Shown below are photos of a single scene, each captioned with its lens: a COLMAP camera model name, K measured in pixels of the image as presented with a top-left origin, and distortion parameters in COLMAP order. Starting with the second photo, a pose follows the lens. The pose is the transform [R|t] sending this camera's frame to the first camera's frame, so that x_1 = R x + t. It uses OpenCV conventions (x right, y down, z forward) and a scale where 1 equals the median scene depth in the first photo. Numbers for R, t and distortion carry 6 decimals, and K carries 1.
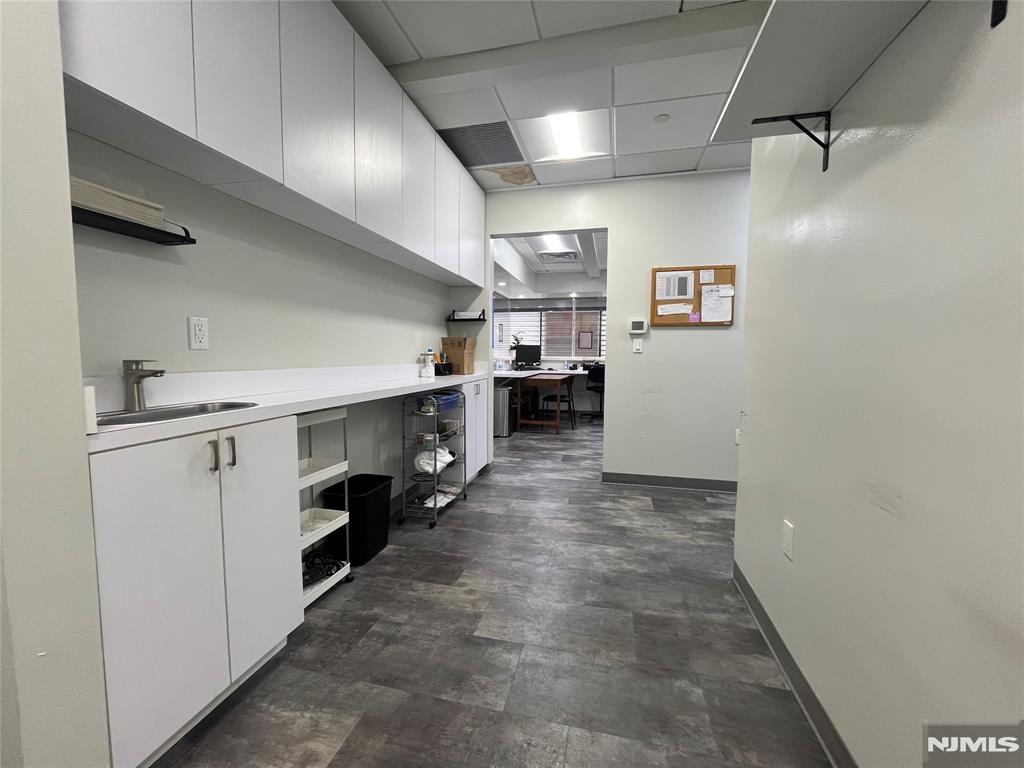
lens RADIAL K [[416.1, 0, 513.8], [0, 416.1, 382.3], [0, 0, 1]] dist [-0.011429, 0.002549]
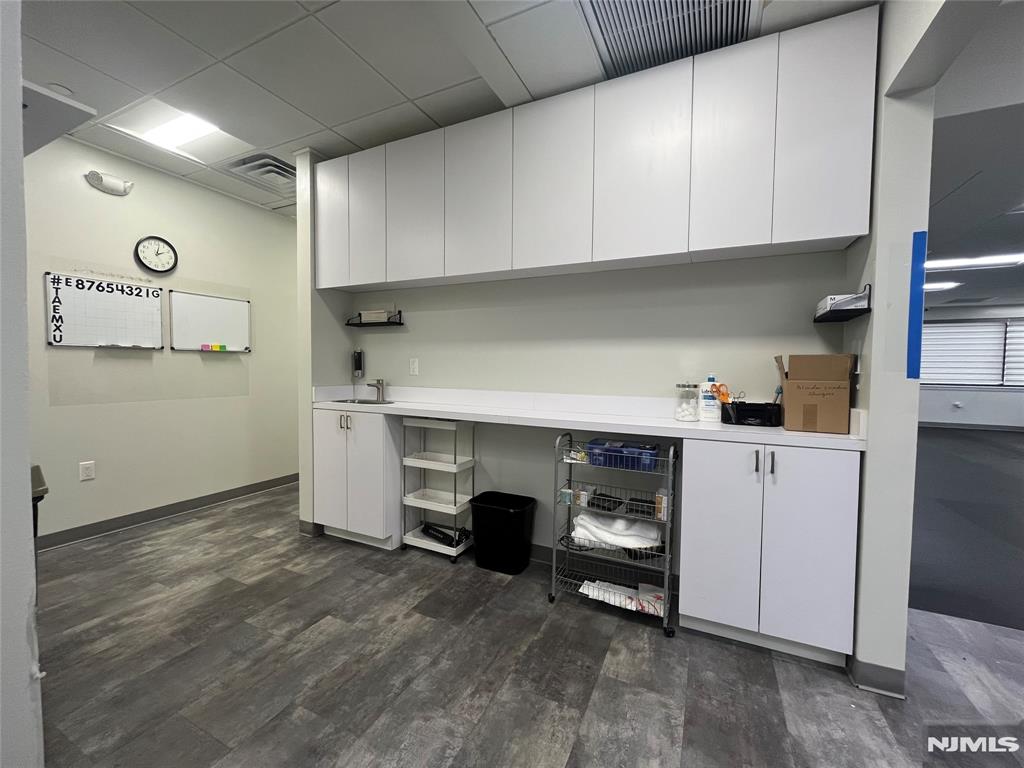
lens RADIAL K [[416.1, 0, 516.4], [0, 416.1, 383.3], [0, 0, 1]] dist [-0.011429, 0.002549]
pose [[-0.204003, 0.039627, -0.978168, 0.759915], [-0.078610, 0.995291, 0.056715, -0.139325], [0.975809, 0.088464, -0.199927, 1.386763]]
